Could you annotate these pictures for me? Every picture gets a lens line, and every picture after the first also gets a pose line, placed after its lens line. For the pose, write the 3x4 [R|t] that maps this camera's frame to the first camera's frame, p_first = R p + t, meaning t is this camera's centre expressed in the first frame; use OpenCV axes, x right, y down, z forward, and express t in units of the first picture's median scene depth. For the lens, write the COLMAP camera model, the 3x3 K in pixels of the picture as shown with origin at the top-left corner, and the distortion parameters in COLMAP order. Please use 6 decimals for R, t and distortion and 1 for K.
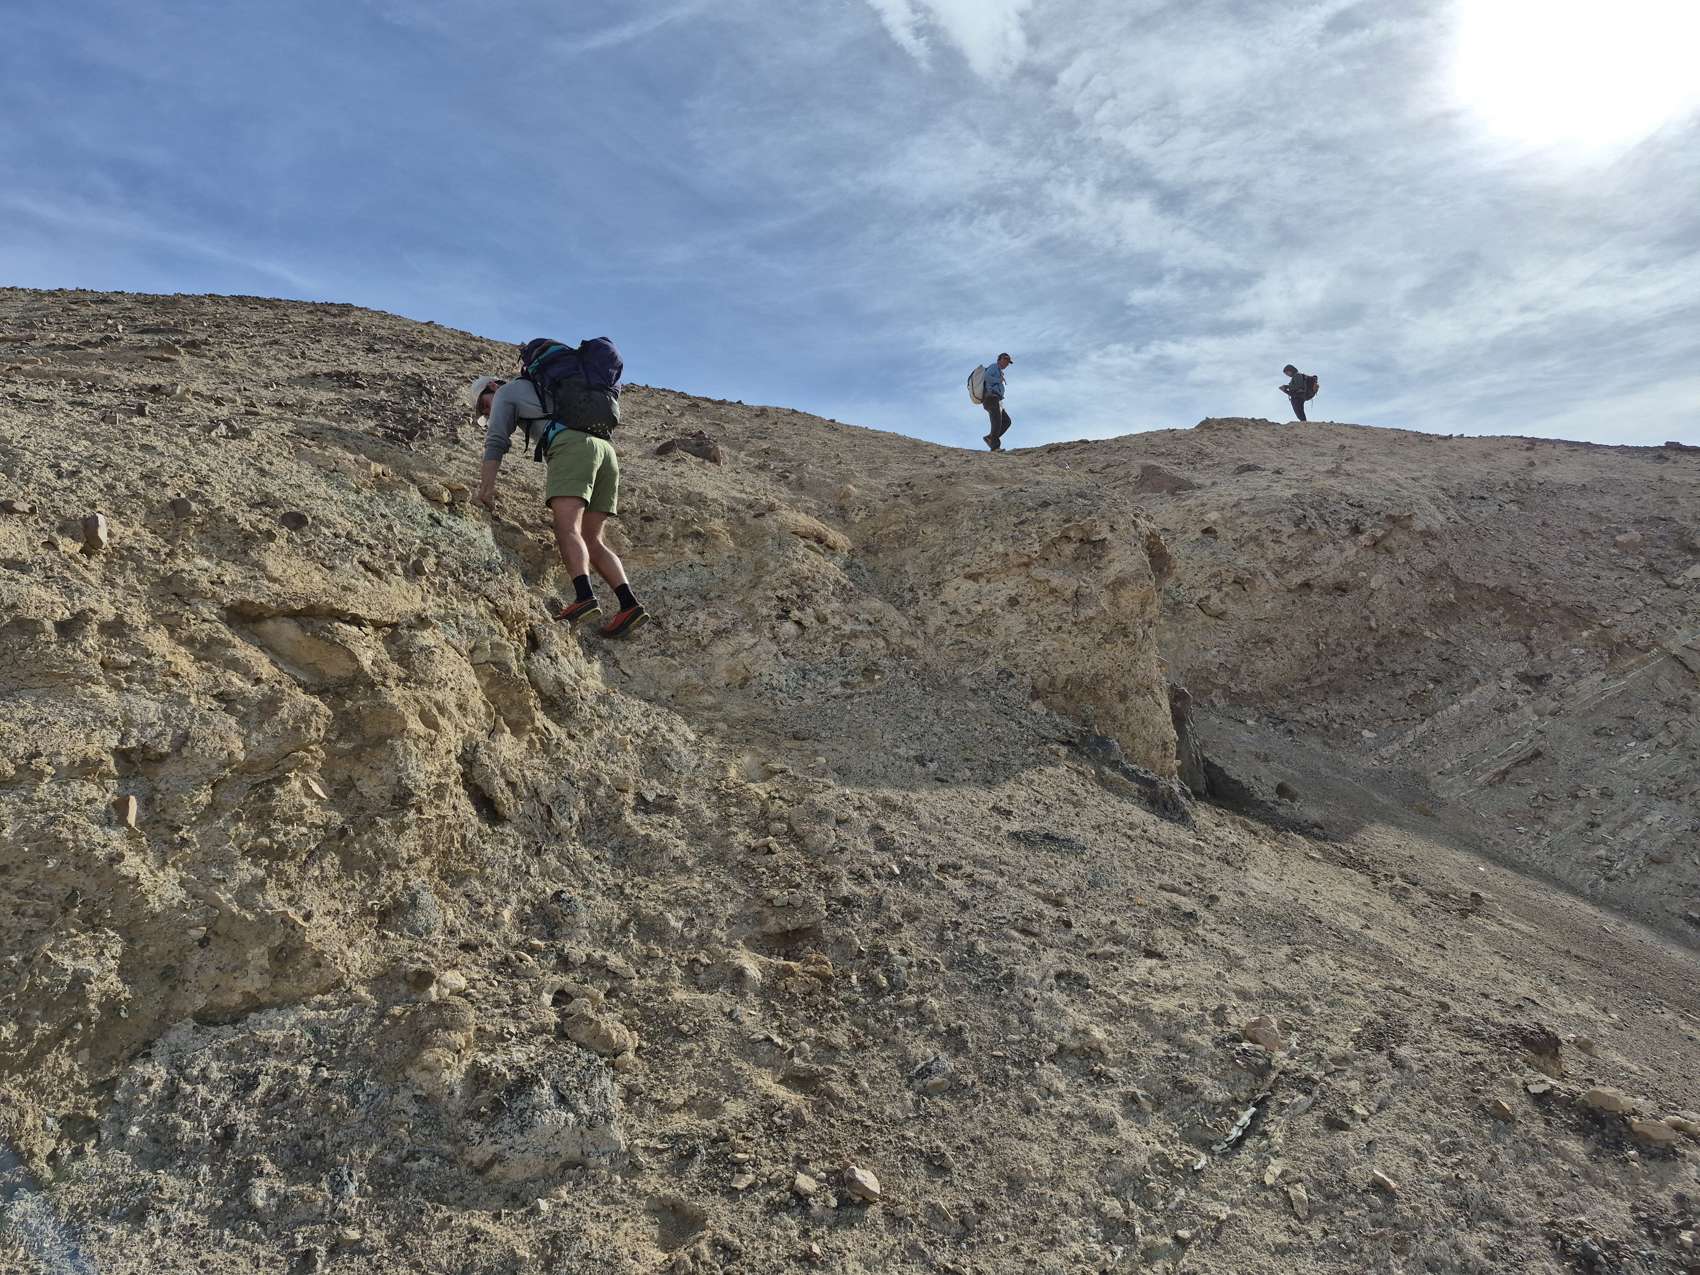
lens RADIAL K [[1166.7, 0, 860.7], [0, 1166.7, 639.8], [0, 0, 1]] dist [0.083998, -0.090033]
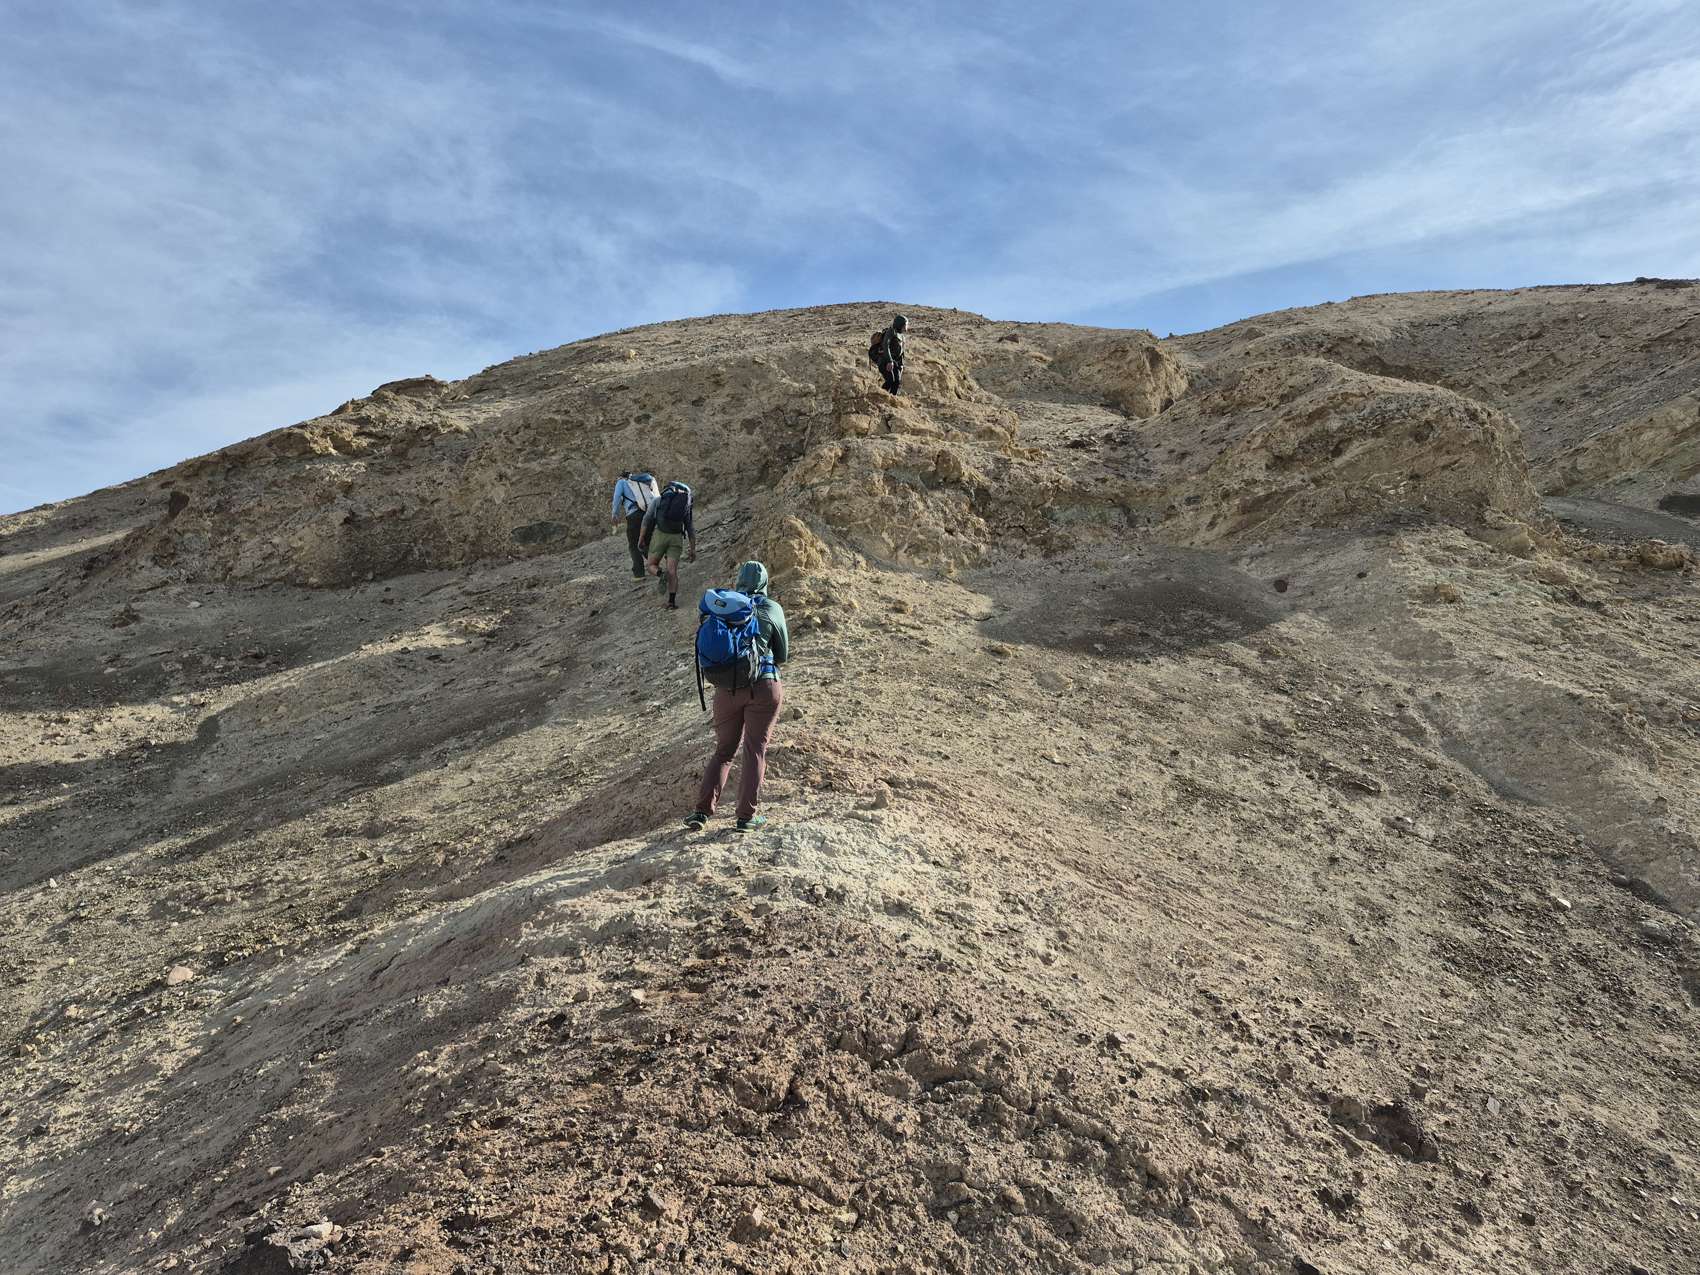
lens RADIAL K [[1166.7, 0, 860.7], [0, 1166.7, 639.8], [0, 0, 1]] dist [0.083998, -0.090033]
pose [[0.938009, -0.026217, -0.345617, 0.640409], [0.045131, 0.997885, 0.046791, 0.557046], [0.343660, -0.059489, 0.937208, -2.491639]]
